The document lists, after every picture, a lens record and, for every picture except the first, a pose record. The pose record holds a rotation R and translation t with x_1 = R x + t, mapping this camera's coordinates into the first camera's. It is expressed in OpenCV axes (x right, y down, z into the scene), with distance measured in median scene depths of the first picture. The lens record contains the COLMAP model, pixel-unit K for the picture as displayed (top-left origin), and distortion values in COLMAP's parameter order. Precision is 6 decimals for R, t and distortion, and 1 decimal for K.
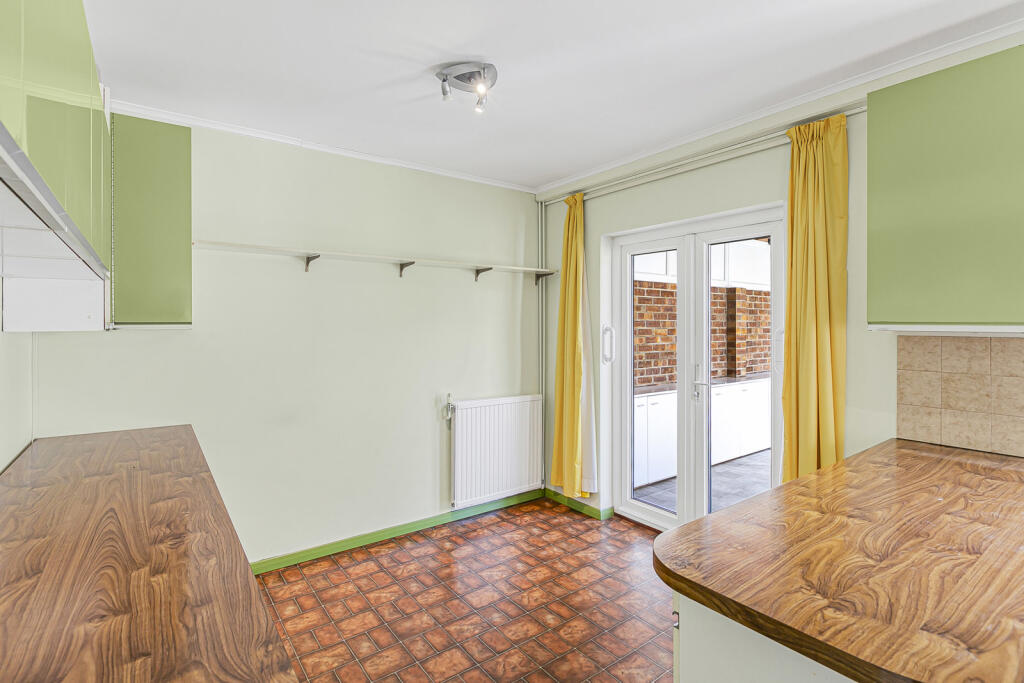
lens RADIAL K [[496.8, 0, 512.3], [0, 496.8, 335.4], [0, 0, 1]] dist [-0.016242, 0.001155]
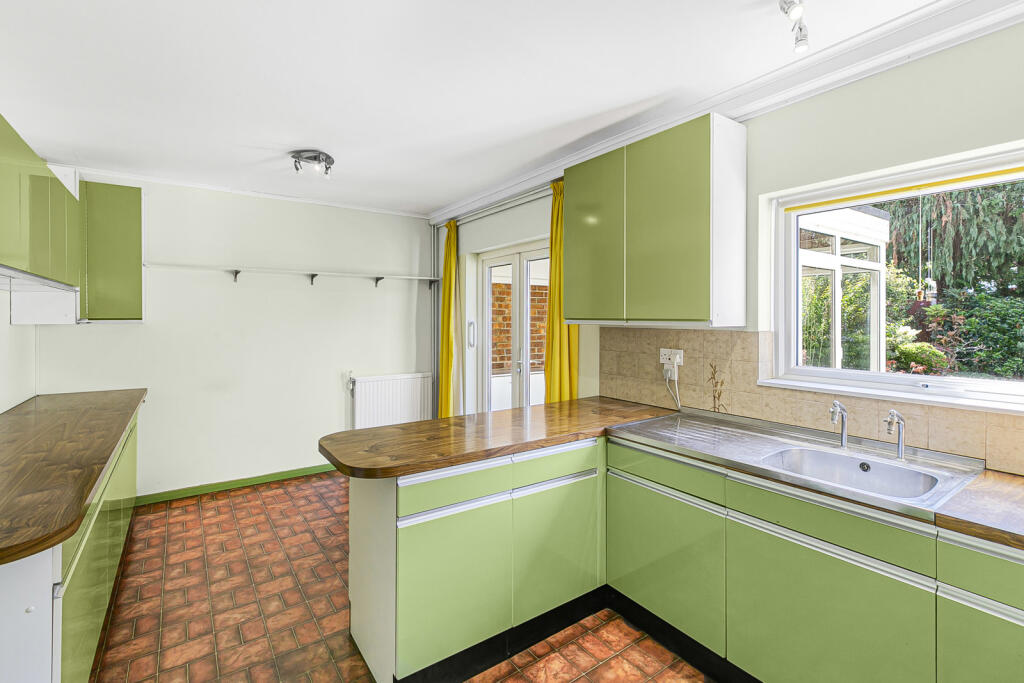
lens RADIAL K [[471.1, 0, 512.4], [0, 471.1, 331.1], [0, 0, 1]] dist [-0.001484, -0.000989]
pose [[0.999748, 0.000443, -0.022442, 0.354946], [-0.000364, 0.999994, 0.003533, 0.005024], [0.022444, -0.003524, 0.999742, -0.282291]]
